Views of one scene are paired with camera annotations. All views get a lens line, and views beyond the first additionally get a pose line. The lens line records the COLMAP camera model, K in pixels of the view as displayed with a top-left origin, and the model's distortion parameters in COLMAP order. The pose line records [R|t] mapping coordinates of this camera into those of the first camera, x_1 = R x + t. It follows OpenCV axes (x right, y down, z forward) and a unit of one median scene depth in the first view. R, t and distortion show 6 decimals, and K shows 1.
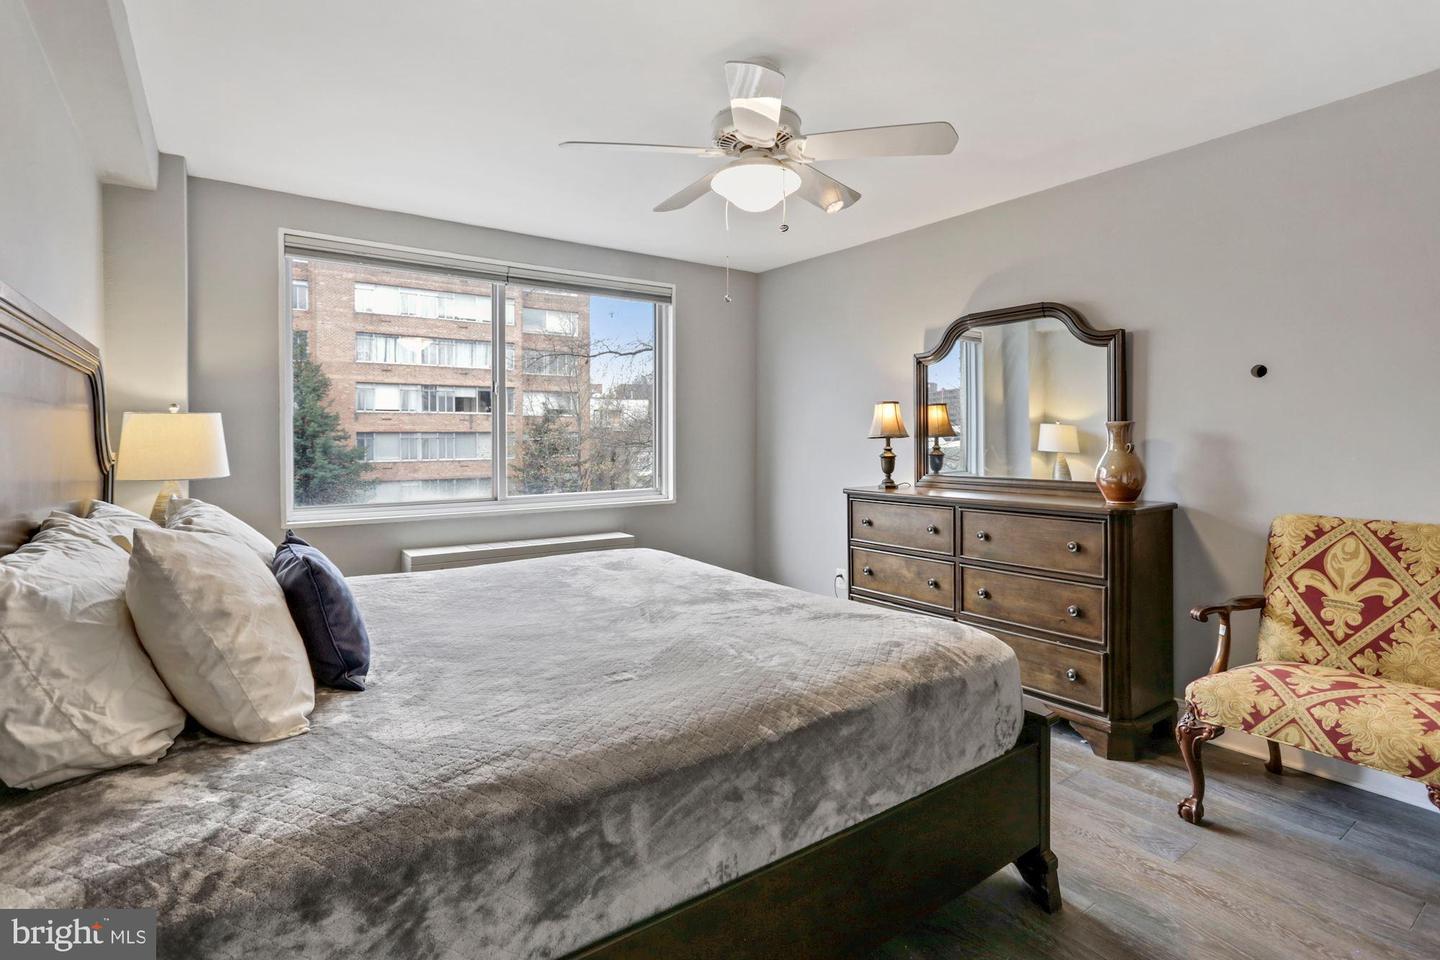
lens RADIAL K [[711.7, 0, 733.4], [0, 711.7, 442.3], [0, 0, 1]] dist [-0.022099, 0.017221]
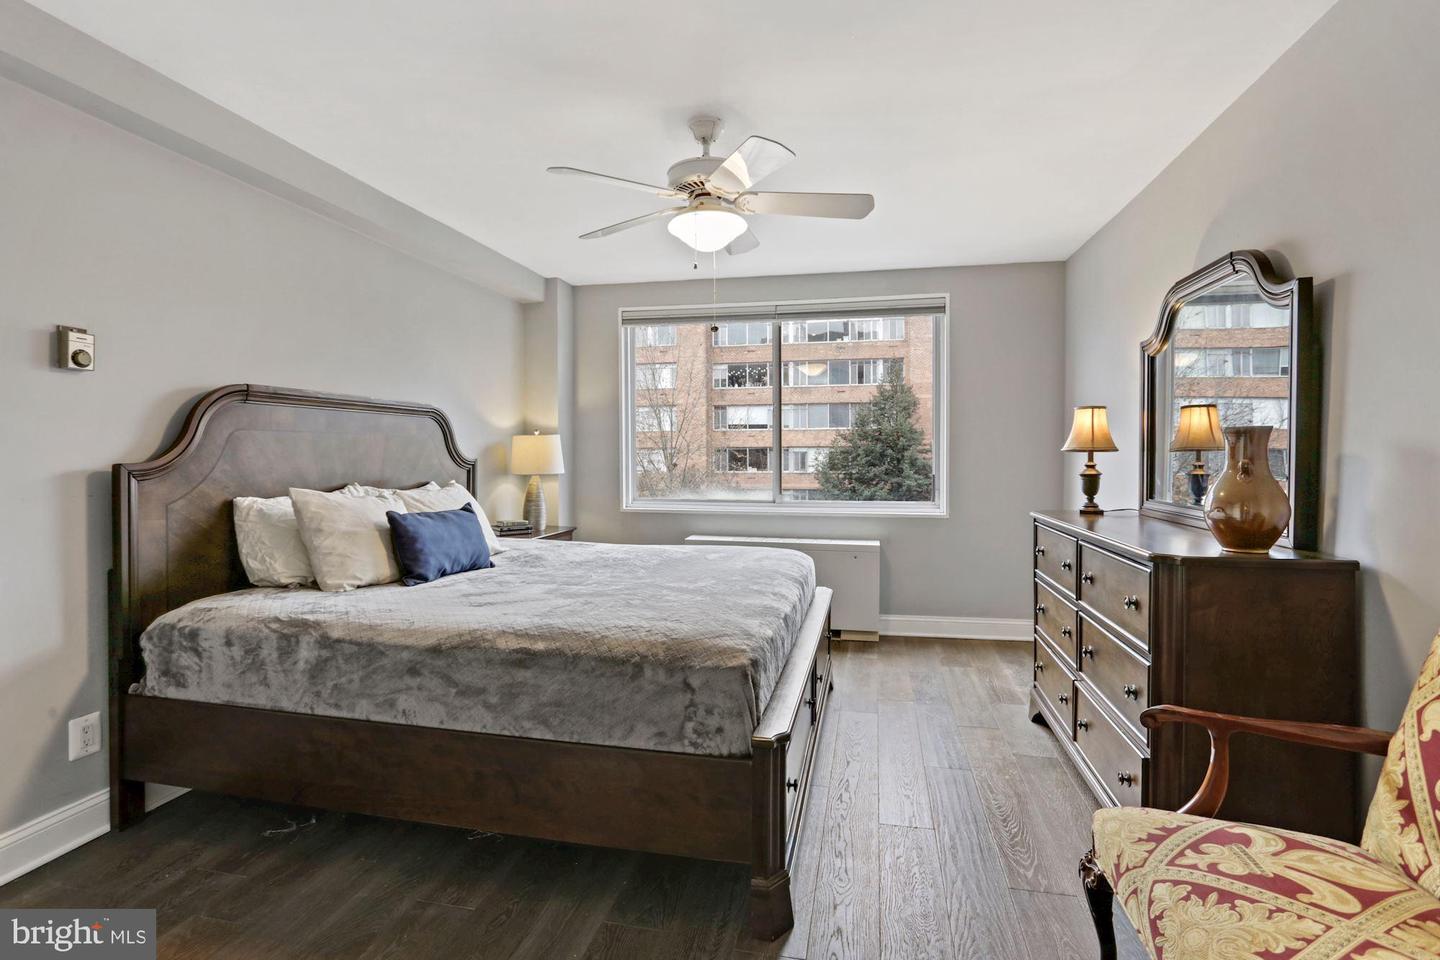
lens RADIAL K [[702.5, 0, 704.9], [0, 702.5, 464.0], [0, 0, 1]] dist [-0.024946, 0.020625]
pose [[0.658002, 0.016449, -0.752837, 0.662019], [-0.007598, 0.999856, 0.015205, -0.000845], [0.752978, -0.004285, 0.658032, 0.189072]]
